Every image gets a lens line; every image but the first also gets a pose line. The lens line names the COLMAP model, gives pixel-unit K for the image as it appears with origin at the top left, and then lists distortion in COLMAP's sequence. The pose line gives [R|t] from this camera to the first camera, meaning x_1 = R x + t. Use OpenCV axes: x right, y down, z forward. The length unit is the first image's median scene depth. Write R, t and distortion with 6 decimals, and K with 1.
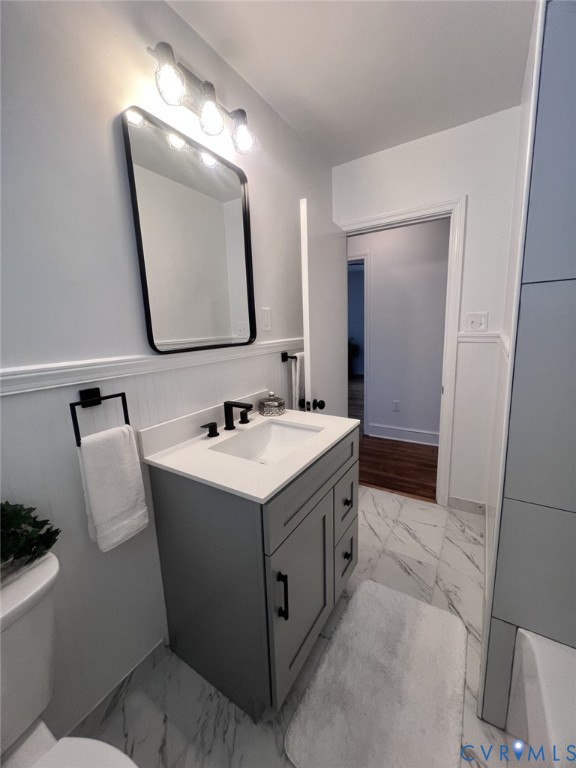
lens RADIAL K [[310.6, 0, 288.0], [0, 310.6, 384.0], [0, 0, 1]] dist [0.001099, 0.000134]
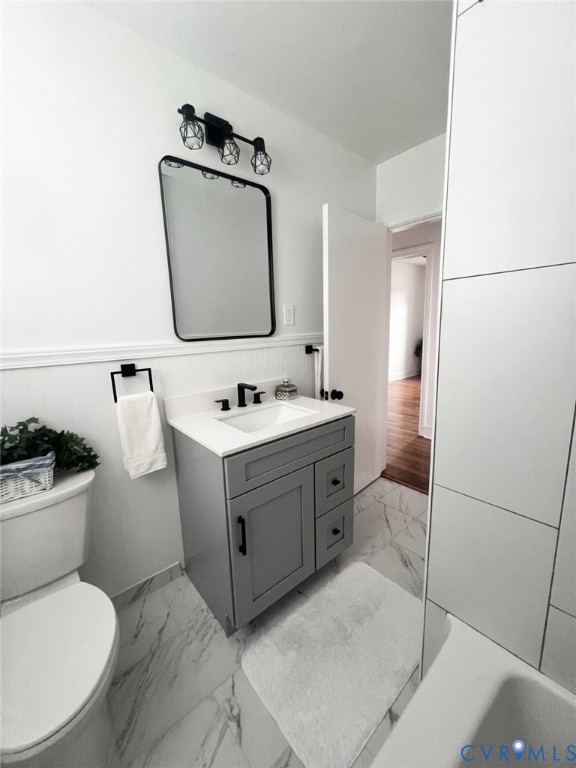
lens RADIAL K [[310.6, 0, 288.0], [0, 310.6, 384.0], [0, 0, 1]] dist [0.001099, 0.000134]
pose [[0.955980, 0.066588, -0.285778, 0.318732], [-0.063174, 0.997778, 0.021160, 0.021912], [0.286552, -0.002175, 0.958062, -0.099303]]
